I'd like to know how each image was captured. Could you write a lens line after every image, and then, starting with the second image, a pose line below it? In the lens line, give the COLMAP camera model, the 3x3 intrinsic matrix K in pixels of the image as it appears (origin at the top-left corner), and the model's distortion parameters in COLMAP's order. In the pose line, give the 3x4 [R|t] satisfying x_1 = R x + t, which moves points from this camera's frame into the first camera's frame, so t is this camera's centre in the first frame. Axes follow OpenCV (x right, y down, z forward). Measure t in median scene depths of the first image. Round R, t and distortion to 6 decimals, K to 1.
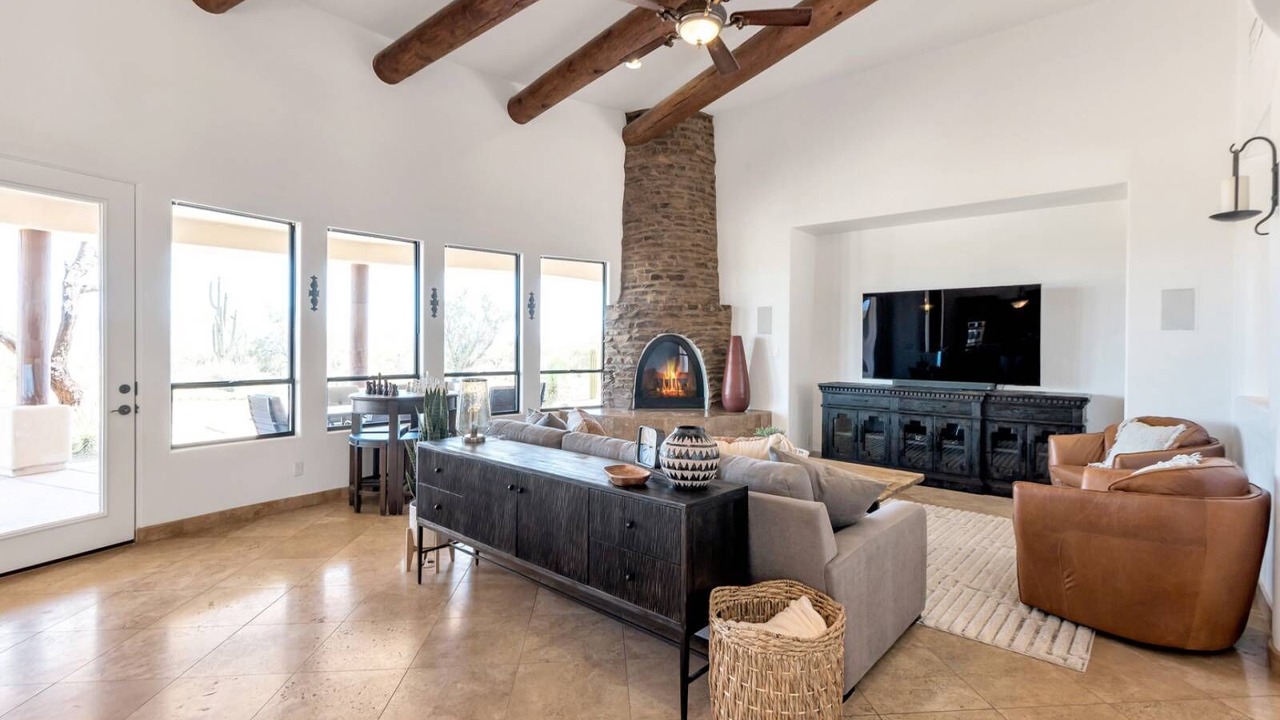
lens RADIAL K [[586.0, 0, 645.5], [0, 586.0, 352.3], [0, 0, 1]] dist [0.005220, -0.003562]
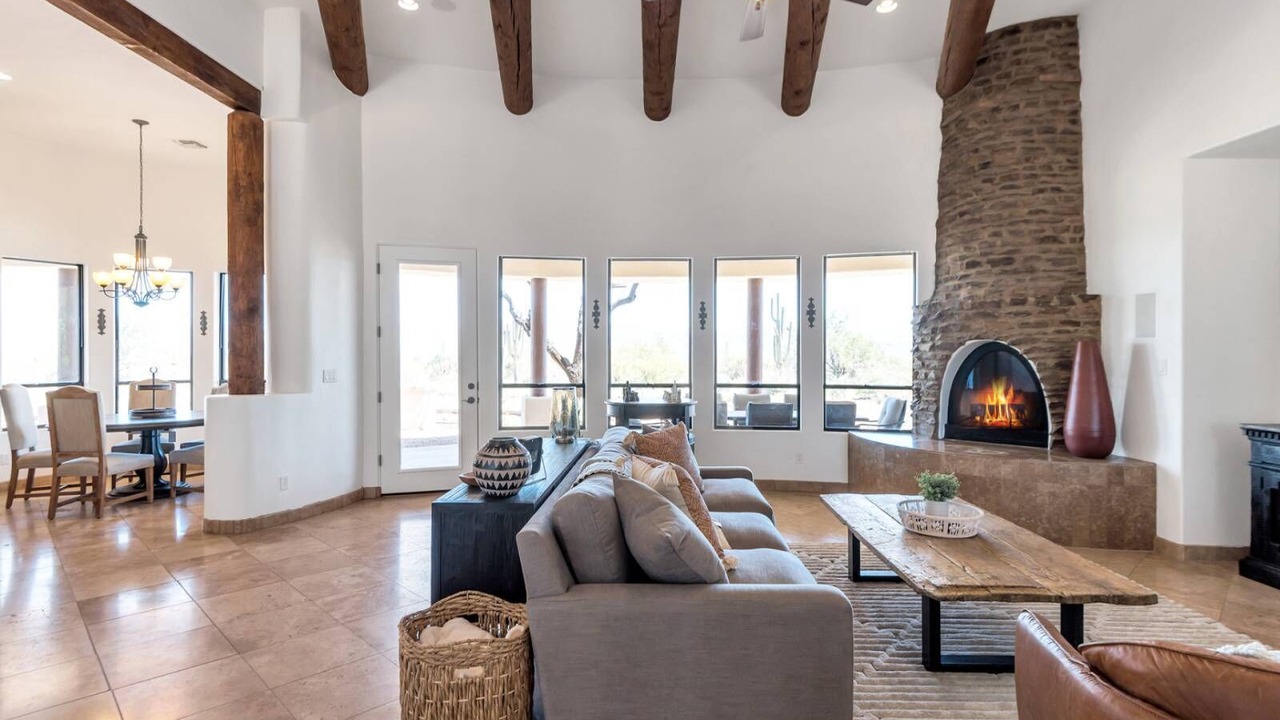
lens RADIAL K [[651.3, 0, 657.6], [0, 651.3, 353.7], [0, 0, 1]] dist [0.006328, -0.006191]
pose [[0.640848, -0.003624, -0.767659, 0.400909], [-0.006061, 0.999934, -0.009780, -0.004223], [0.767644, 0.010920, 0.640784, 0.164589]]
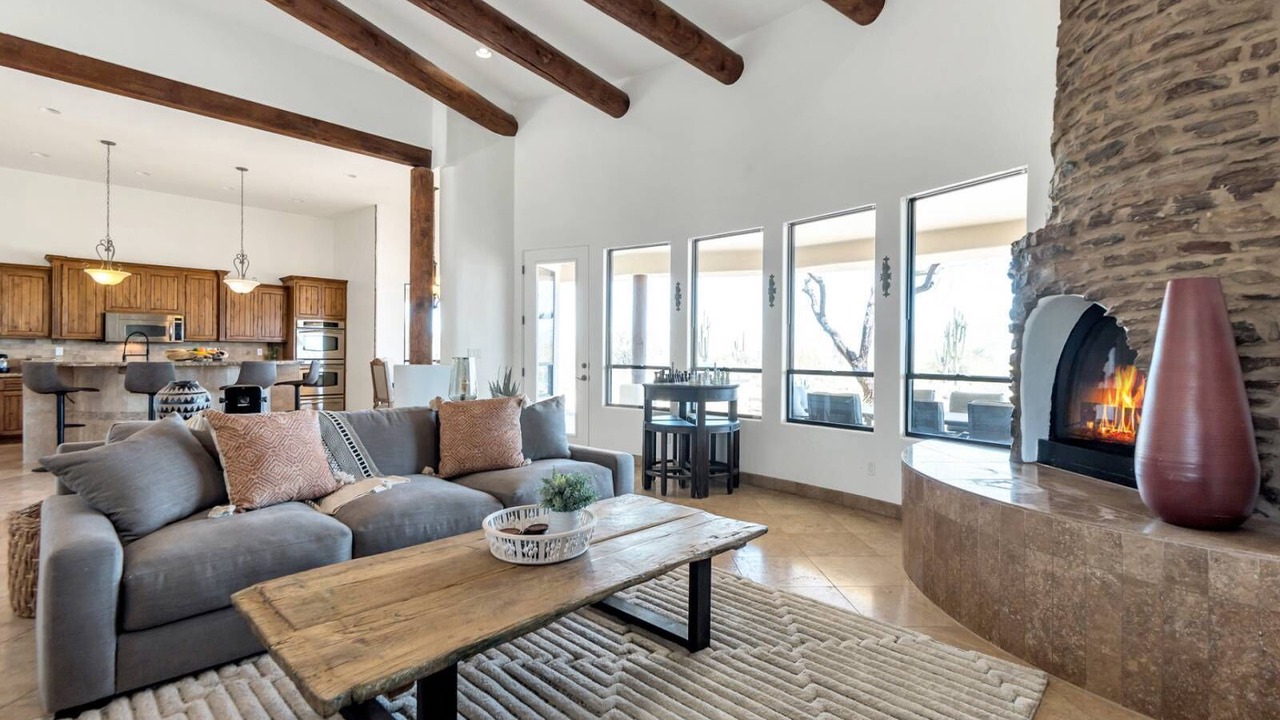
lens RADIAL K [[586.0, 0, 650.9], [0, 586.0, 354.9], [0, 0, 1]] dist [0.005220, -0.003562]
pose [[-0.044947, -0.004295, -0.998980, 0.472371], [-0.020711, 0.999780, -0.003367, 0.018432], [0.998775, 0.020539, -0.045026, 0.719217]]
